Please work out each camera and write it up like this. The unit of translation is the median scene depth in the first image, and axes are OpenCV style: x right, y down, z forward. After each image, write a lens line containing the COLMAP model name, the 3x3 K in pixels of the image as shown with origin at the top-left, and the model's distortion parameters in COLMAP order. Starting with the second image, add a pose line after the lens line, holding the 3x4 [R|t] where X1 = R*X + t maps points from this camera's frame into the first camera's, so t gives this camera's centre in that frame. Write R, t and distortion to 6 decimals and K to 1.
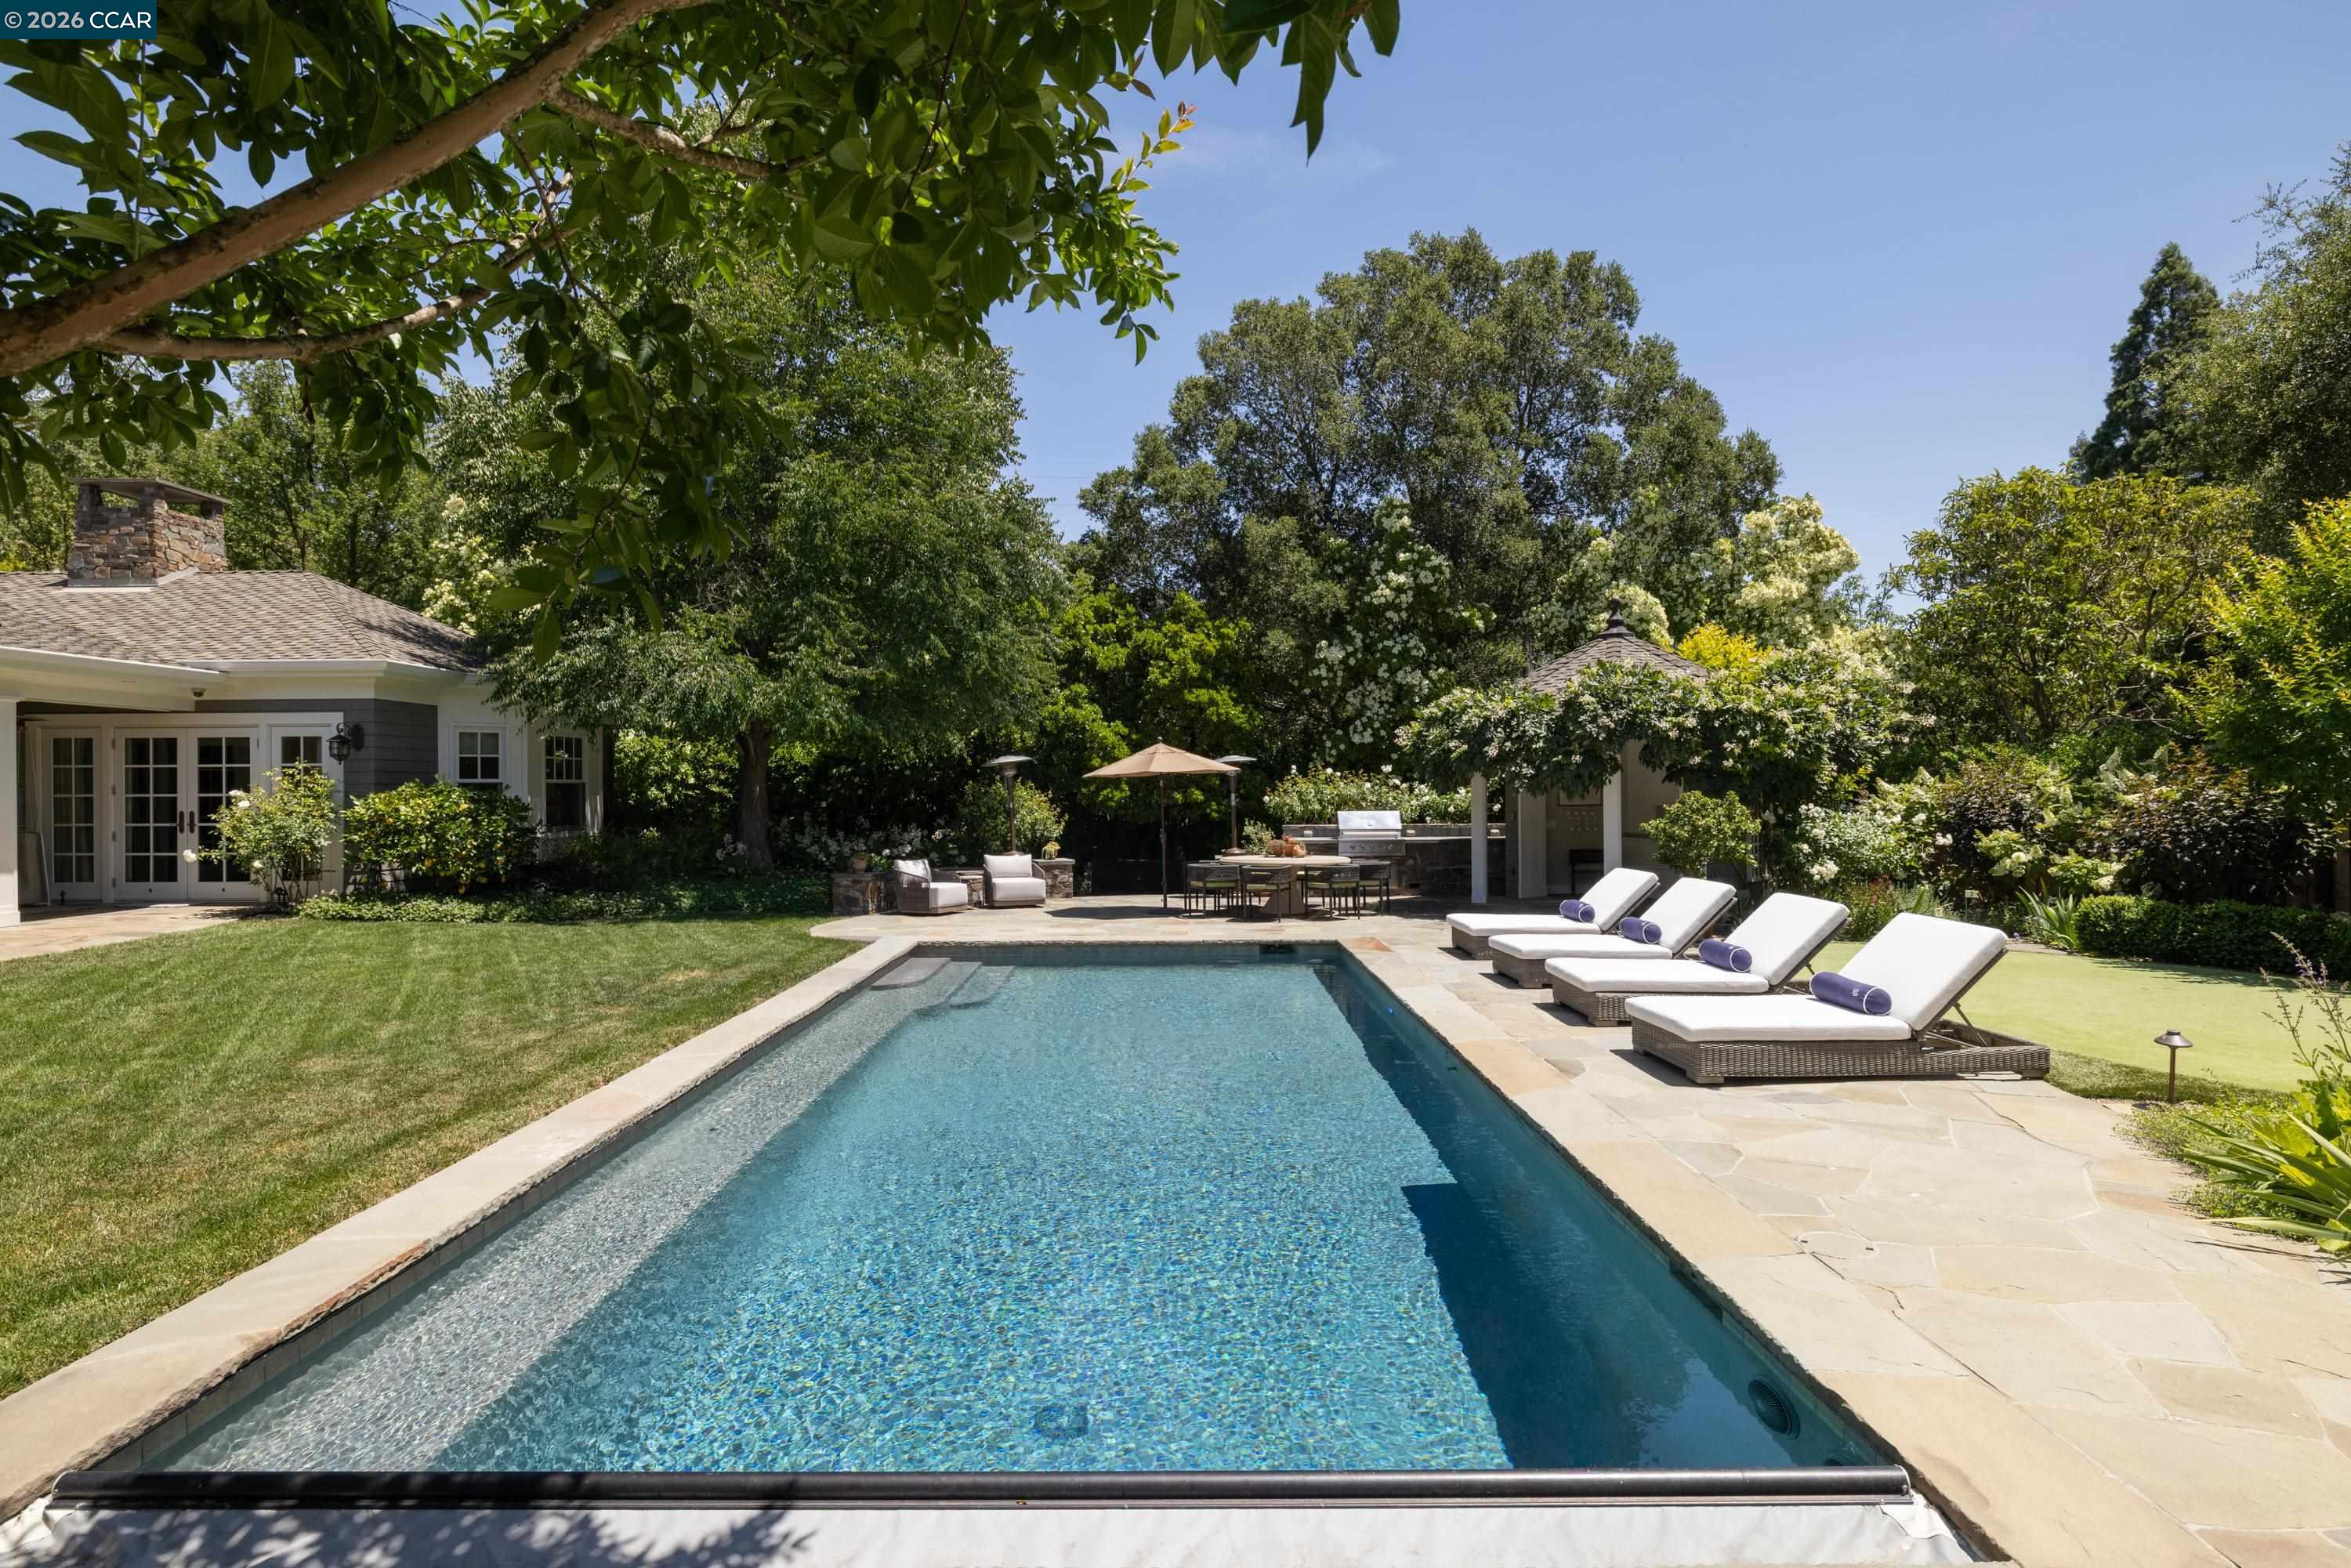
lens RADIAL K [[1178.3, 0, 1155.9], [0, 1178.3, 784.4], [0, 0, 1]] dist [-0.002372, 0.001025]
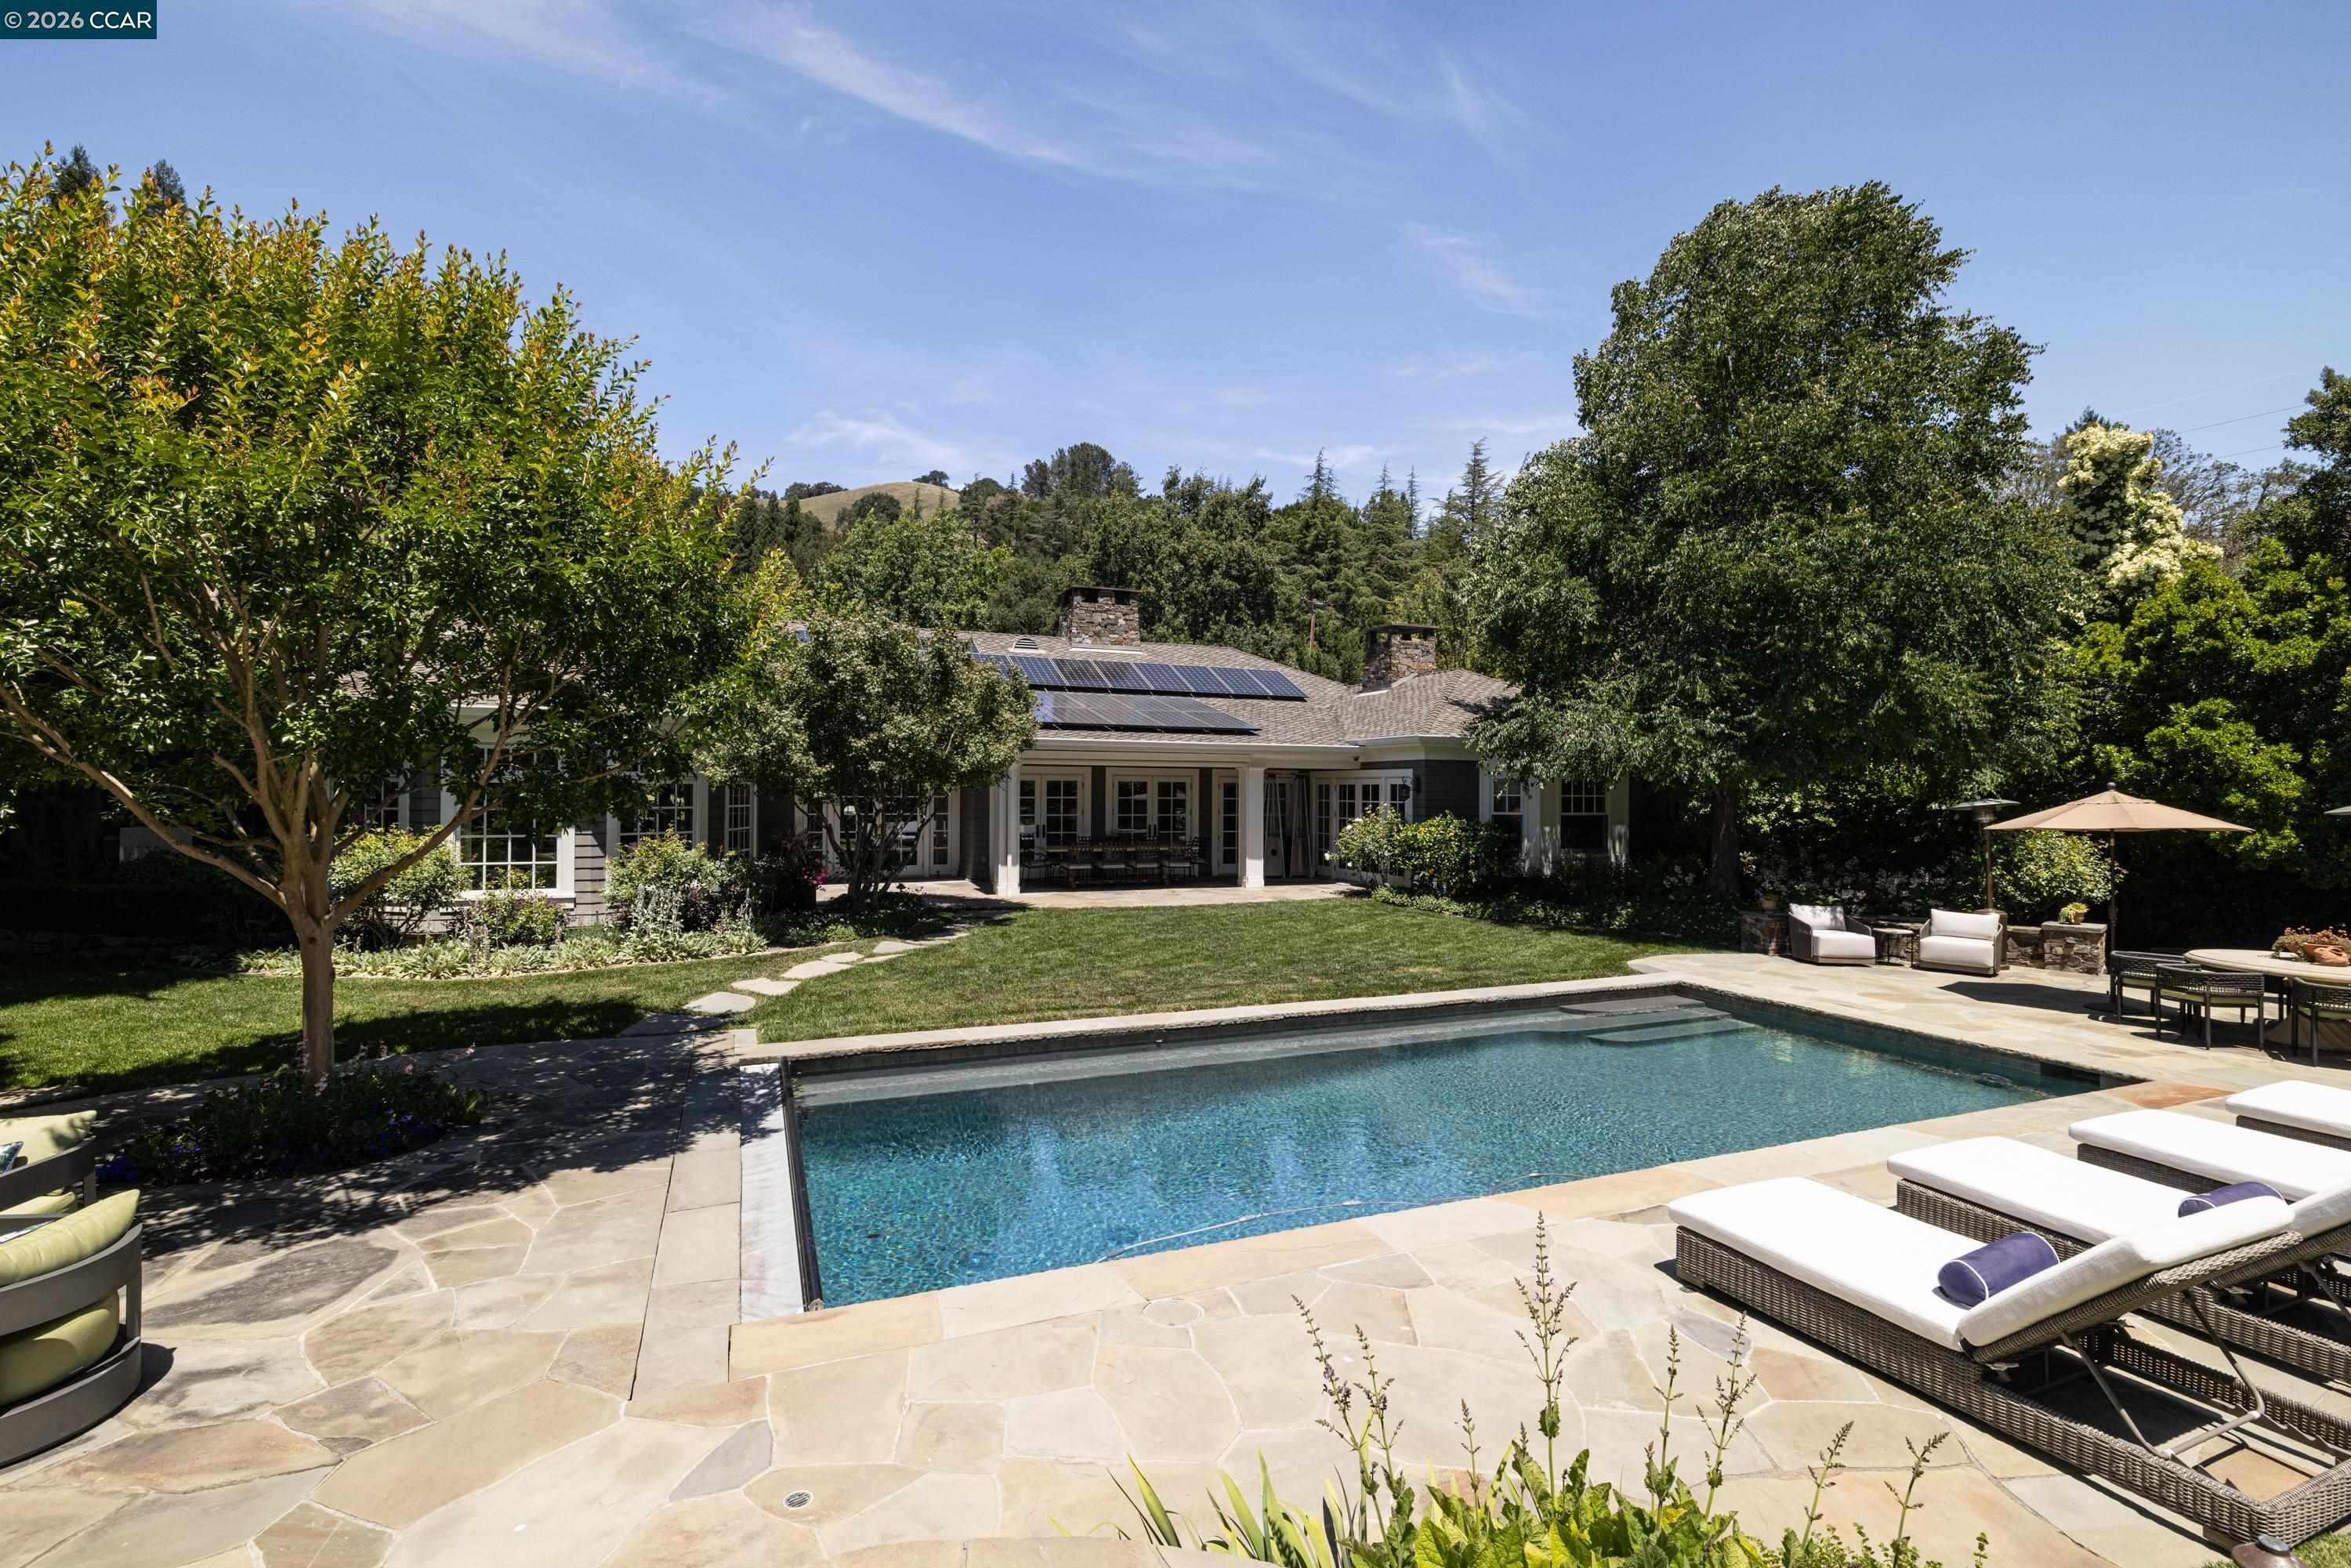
lens RADIAL K [[1071.2, 0, 1182.9], [0, 1071.2, 782.7], [0, 0, 1]] dist [0.002654, -0.000069]
pose [[0.382171, 0.003680, -0.924084, 0.361186], [-0.005297, 0.999984, 0.001792, -0.032577], [0.924076, 0.004210, 0.382184, 0.137892]]
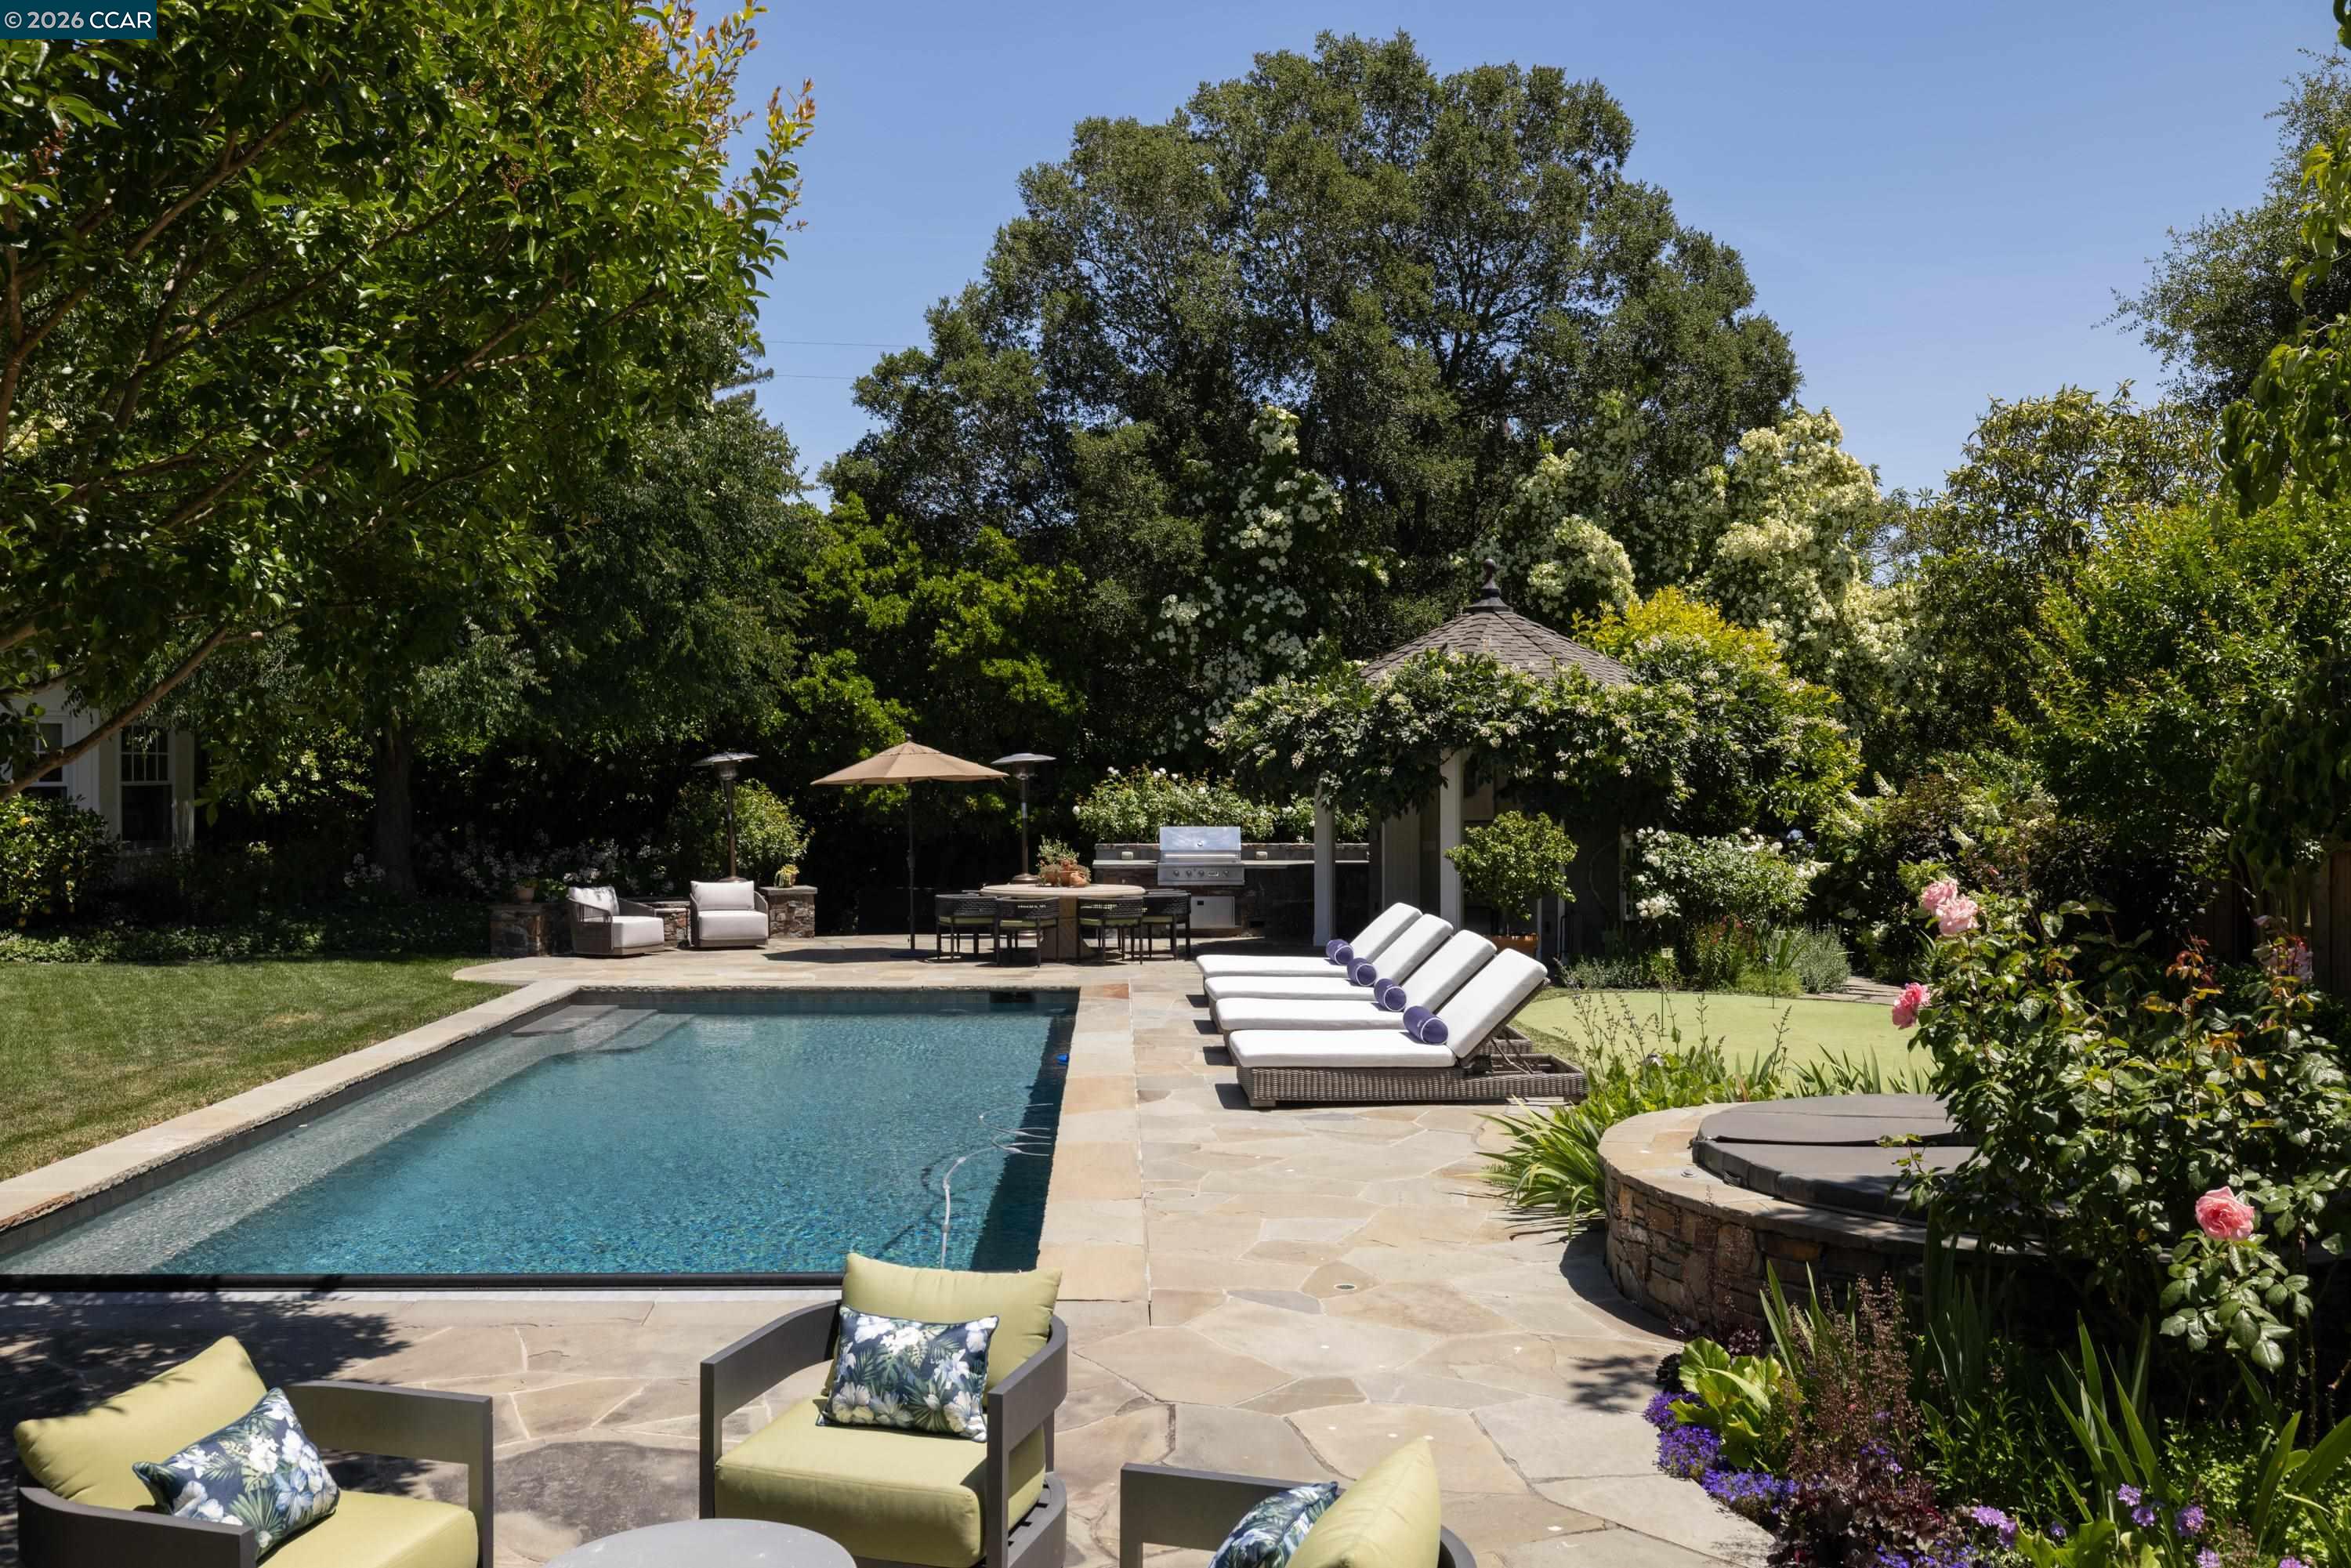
lens RADIAL K [[1935.4, 0, 1200.2], [0, 1935.4, 809.7], [0, 0, 1]] dist [-0.054192, 0.029764]
pose [[0.998775, 0.006784, 0.049009, 0.114602], [-0.008029, 0.999649, 0.025245, -0.019876], [-0.048820, -0.025607, 0.998479, -0.255697]]
